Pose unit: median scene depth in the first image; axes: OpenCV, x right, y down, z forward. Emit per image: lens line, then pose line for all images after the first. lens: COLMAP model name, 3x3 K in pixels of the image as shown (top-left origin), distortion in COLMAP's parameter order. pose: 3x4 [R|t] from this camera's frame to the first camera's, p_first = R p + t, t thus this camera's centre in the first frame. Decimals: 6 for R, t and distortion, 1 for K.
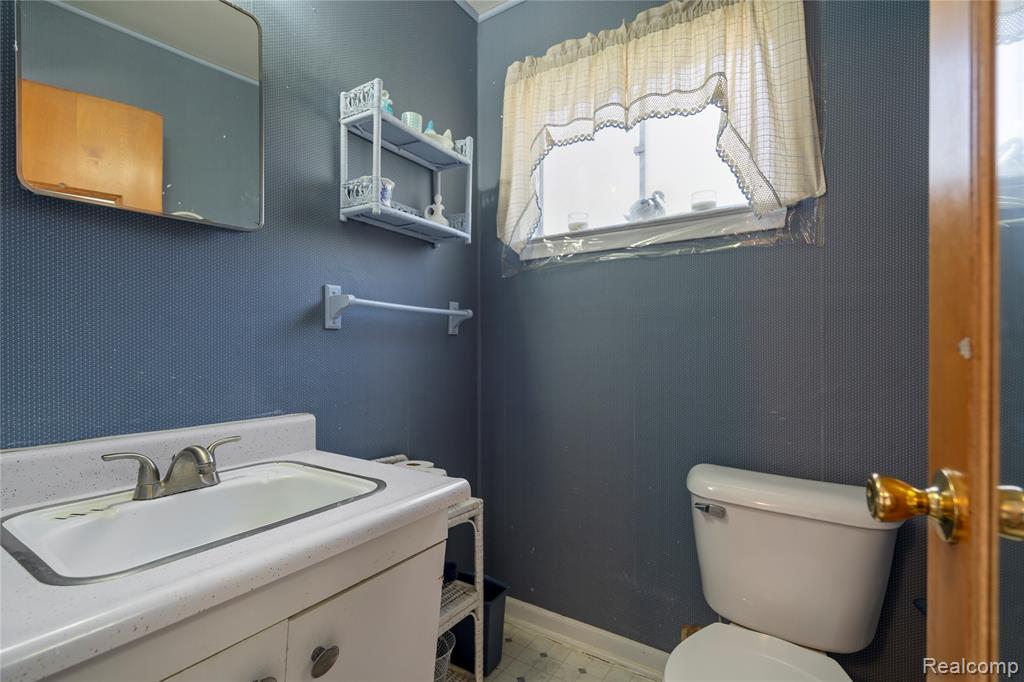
lens RADIAL K [[470.5, 0, 514.0], [0, 470.5, 345.9], [0, 0, 1]] dist [-0.002082, 0.000663]
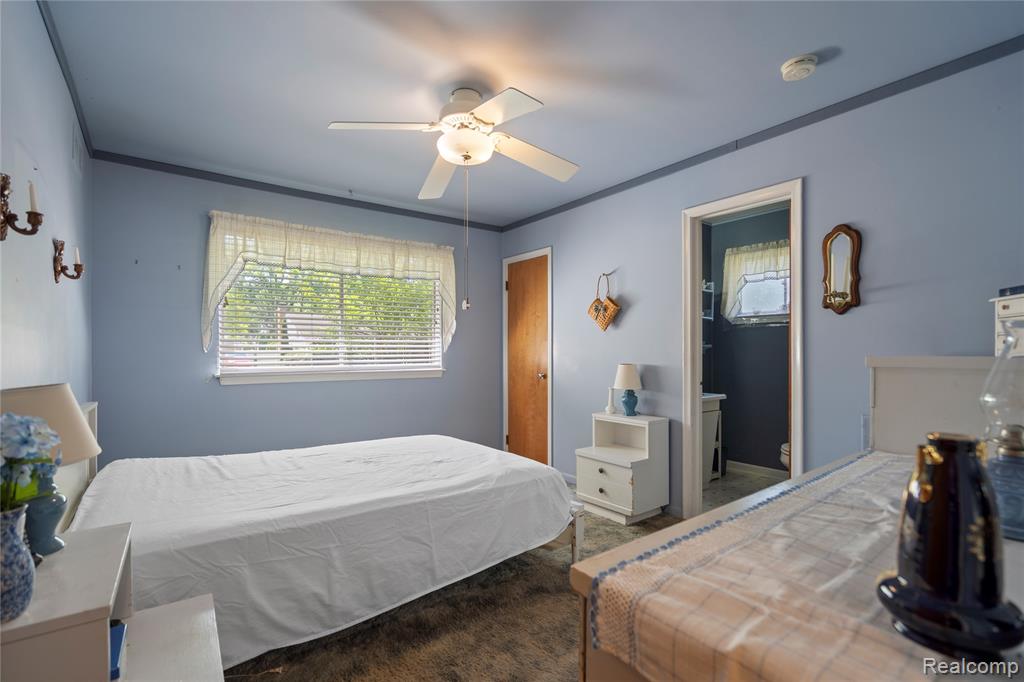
lens RADIAL K [[470.5, 0, 509.7], [0, 470.5, 347.6], [0, 0, 1]] dist [-0.002082, 0.000663]
pose [[0.938120, -0.000220, -0.346311, -0.248278], [0.000743, 0.999999, 0.001377, -0.067893], [0.346310, -0.001549, 0.938119, -1.920760]]
